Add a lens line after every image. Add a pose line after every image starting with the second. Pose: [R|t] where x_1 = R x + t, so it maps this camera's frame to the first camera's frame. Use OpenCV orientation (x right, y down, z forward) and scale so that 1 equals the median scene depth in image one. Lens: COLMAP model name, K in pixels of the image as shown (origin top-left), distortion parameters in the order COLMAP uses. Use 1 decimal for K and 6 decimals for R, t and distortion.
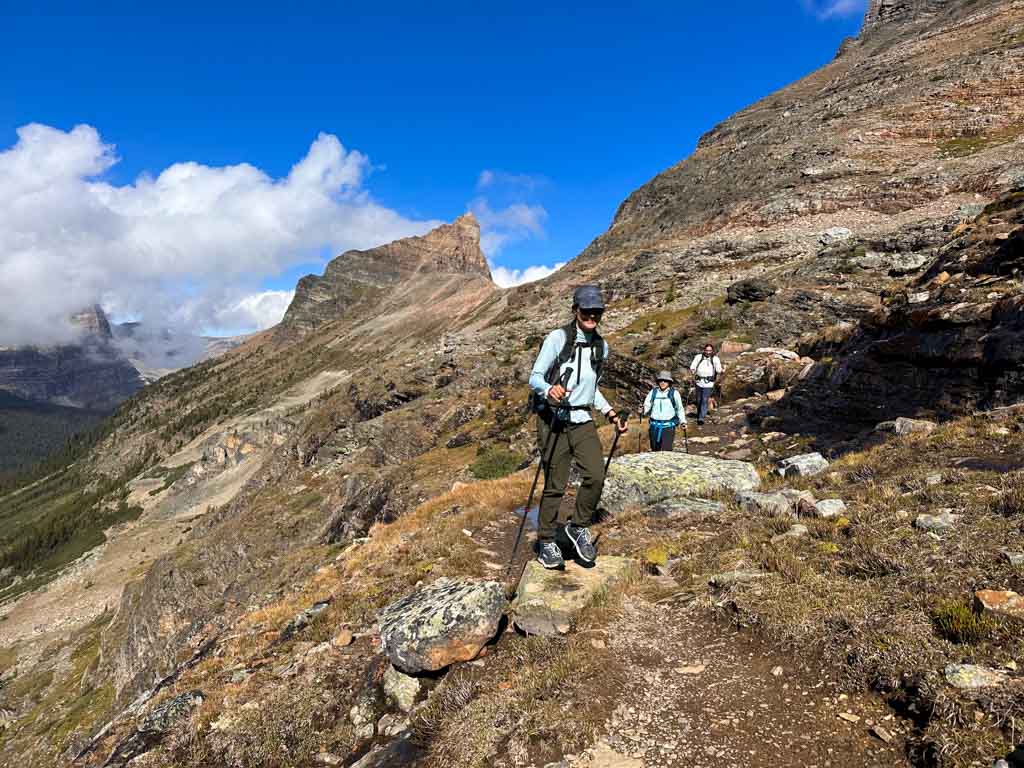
lens RADIAL K [[690.6, 0, 512.0], [0, 690.6, 384.0], [0, 0, 1]] dist [0.097458, -0.142718]
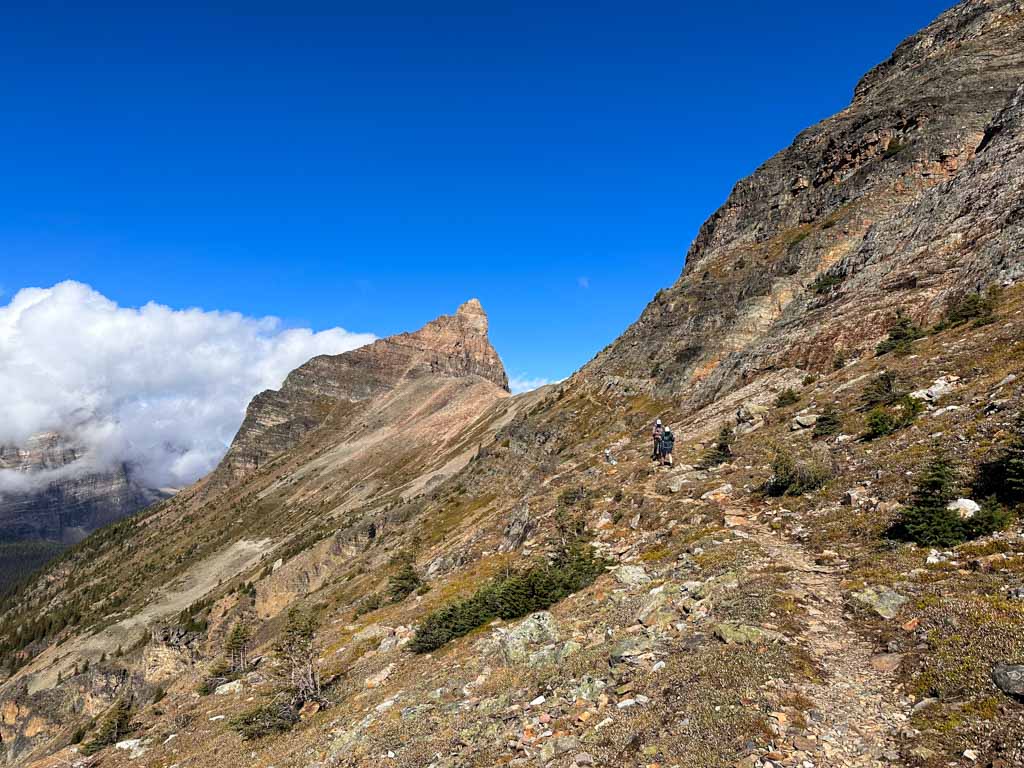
lens RADIAL K [[690.6, 0, 512.0], [0, 690.6, 384.0], [0, 0, 1]] dist [0.097458, -0.142718]
pose [[0.996439, -0.061121, -0.058087, 0.026871], [0.052832, 0.989457, -0.134844, -0.051751], [0.065716, 0.131295, 0.989163, 0.290048]]
